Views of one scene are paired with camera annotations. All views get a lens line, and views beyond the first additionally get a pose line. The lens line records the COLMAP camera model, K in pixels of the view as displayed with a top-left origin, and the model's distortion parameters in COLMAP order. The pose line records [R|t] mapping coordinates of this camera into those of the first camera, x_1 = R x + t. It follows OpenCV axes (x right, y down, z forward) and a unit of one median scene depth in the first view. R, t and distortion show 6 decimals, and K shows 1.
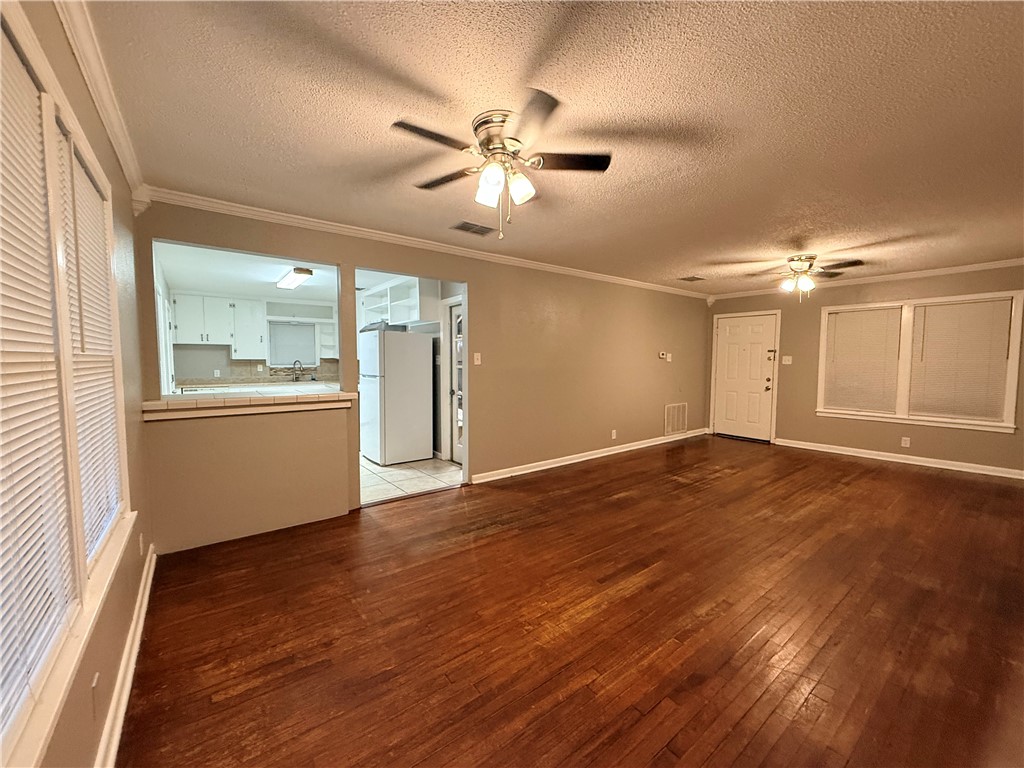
lens RADIAL K [[409.1, 0, 512.0], [0, 409.1, 384.0], [0, 0, 1]] dist [0.023892, -0.000083]
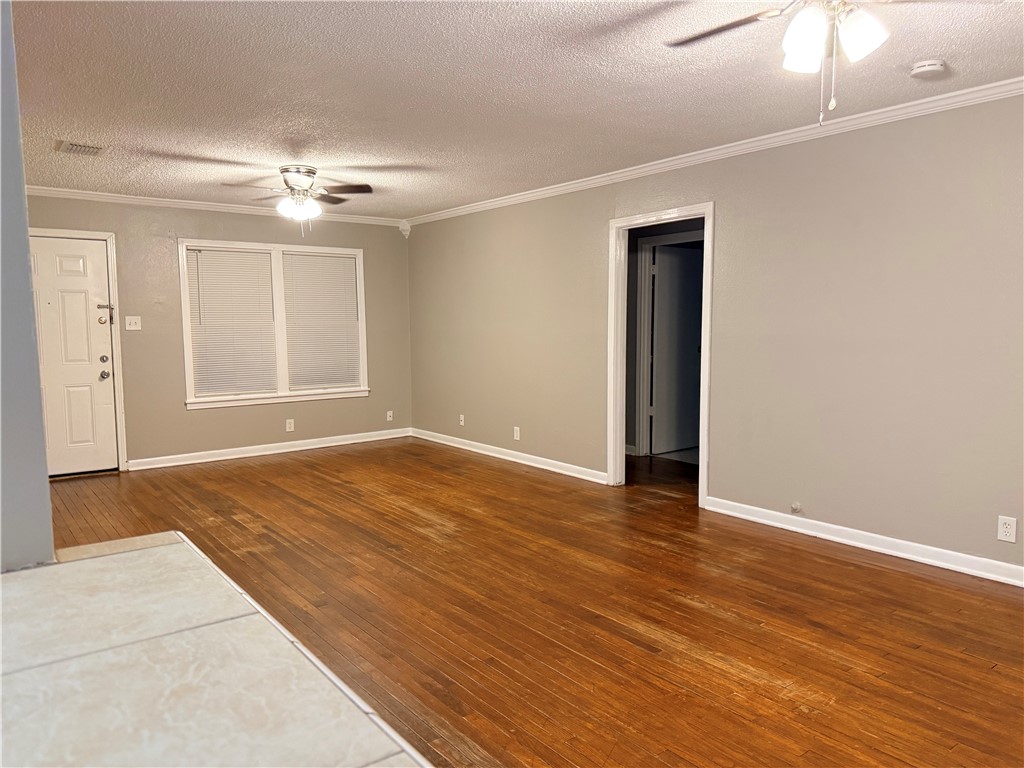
lens RADIAL K [[735.5, 0, 512.0], [0, 735.5, 384.0], [0, 0, 1]] dist [0.028036, -0.049954]
pose [[0.000744, -0.087459, 0.996168, -0.617719], [0.069245, 0.993782, 0.087197, -0.043898], [-0.997599, 0.068915, 0.006796, 0.790638]]
